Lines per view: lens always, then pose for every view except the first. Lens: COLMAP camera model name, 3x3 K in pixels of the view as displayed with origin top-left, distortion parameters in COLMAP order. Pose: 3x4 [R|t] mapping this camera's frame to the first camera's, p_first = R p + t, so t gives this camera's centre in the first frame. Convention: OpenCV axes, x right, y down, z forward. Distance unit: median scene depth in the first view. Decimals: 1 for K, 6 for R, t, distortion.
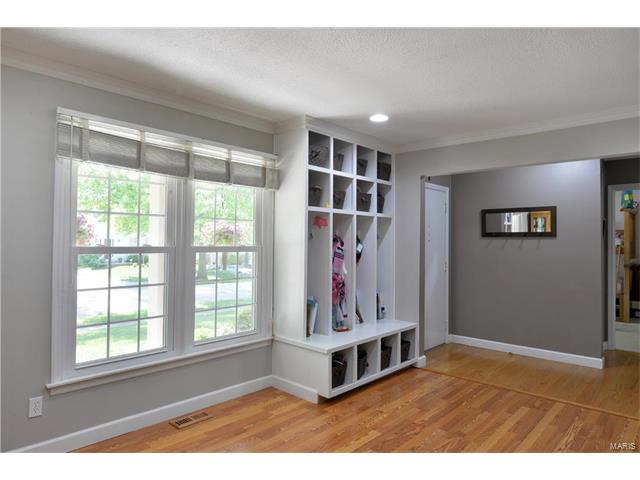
lens RADIAL K [[393.4, 0, 338.3], [0, 393.4, 232.7], [0, 0, 1]] dist [0.001960, -0.002199]
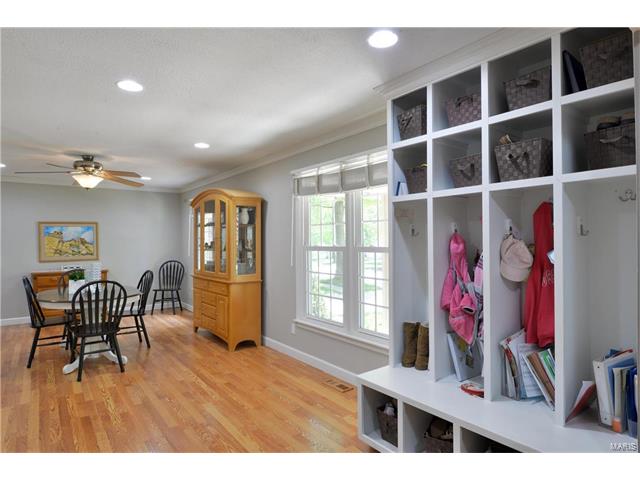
lens RADIAL K [[393.4, 0, 333.4], [0, 393.4, 241.7], [0, 0, 1]] dist [0.001960, -0.002199]
pose [[-0.204186, -0.013659, -0.978837, 0.658465], [0.024293, 0.999524, -0.019015, 0.033136], [0.978631, -0.027661, -0.203758, 0.964113]]
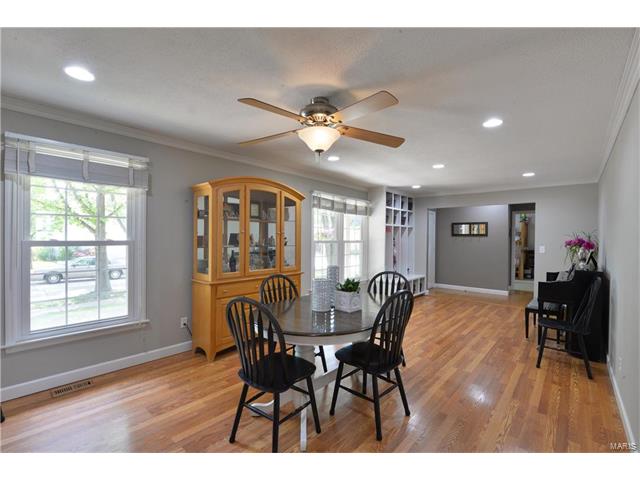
lens RADIAL K [[290.4, 0, 317.7], [0, 290.4, 241.1], [0, 0, 1]] dist [-0.014879, -0.000763]
pose [[0.999996, -0.001523, -0.002228, -0.425235], [0.001593, 0.999499, 0.031605, -0.015098], [0.002178, -0.031609, 0.999498, -0.661500]]
